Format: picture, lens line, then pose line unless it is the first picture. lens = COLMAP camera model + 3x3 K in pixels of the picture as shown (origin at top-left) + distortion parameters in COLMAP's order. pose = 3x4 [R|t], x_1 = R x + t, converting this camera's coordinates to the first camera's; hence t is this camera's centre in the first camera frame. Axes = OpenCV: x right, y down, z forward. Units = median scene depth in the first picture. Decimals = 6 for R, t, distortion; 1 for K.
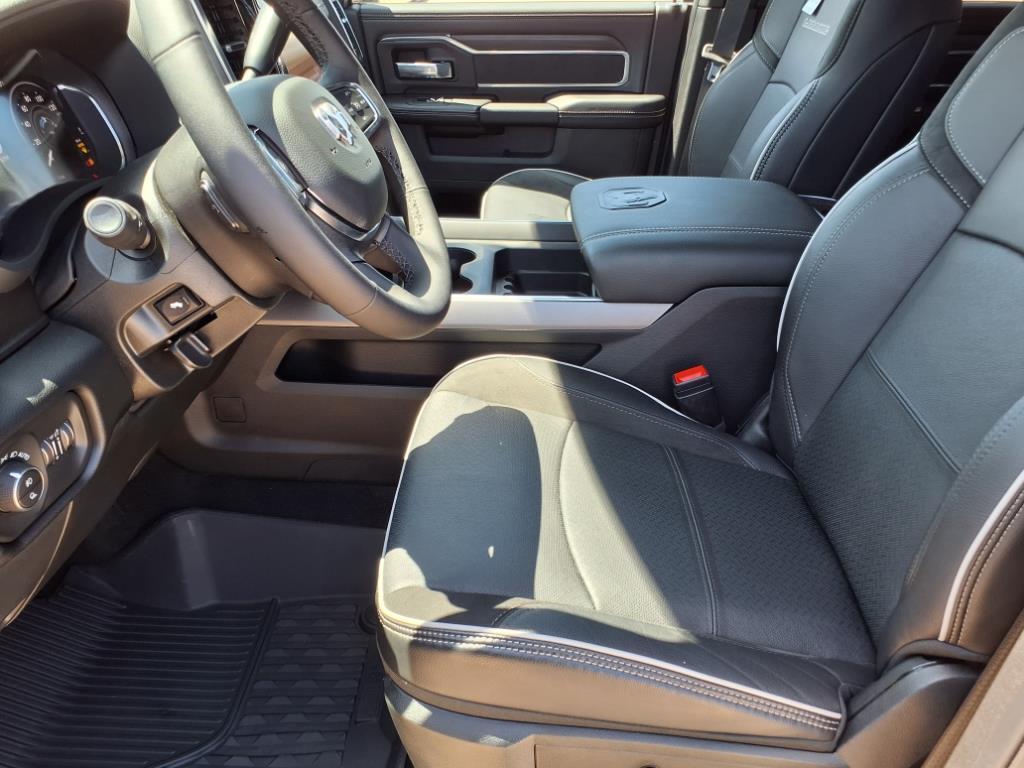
lens RADIAL K [[837.6, 0, 510.2], [0, 837.6, 383.1], [0, 0, 1]] dist [0.013504, -0.016596]
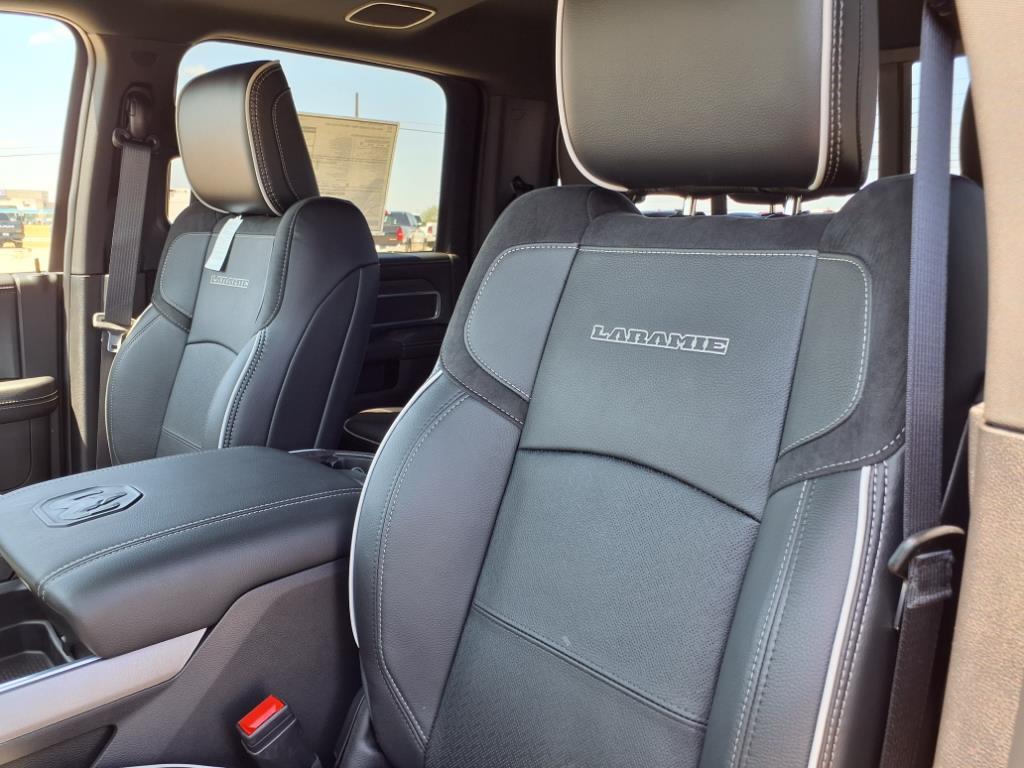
lens RADIAL K [[837.6, 0, 512.6], [0, 837.6, 385.8], [0, 0, 1]] dist [0.013504, -0.016596]
pose [[0.728240, -0.153130, 0.667995, -0.050946], [0.344112, 0.924640, -0.163183, -0.060006], [-0.592667, 0.348701, 0.726053, 0.186502]]
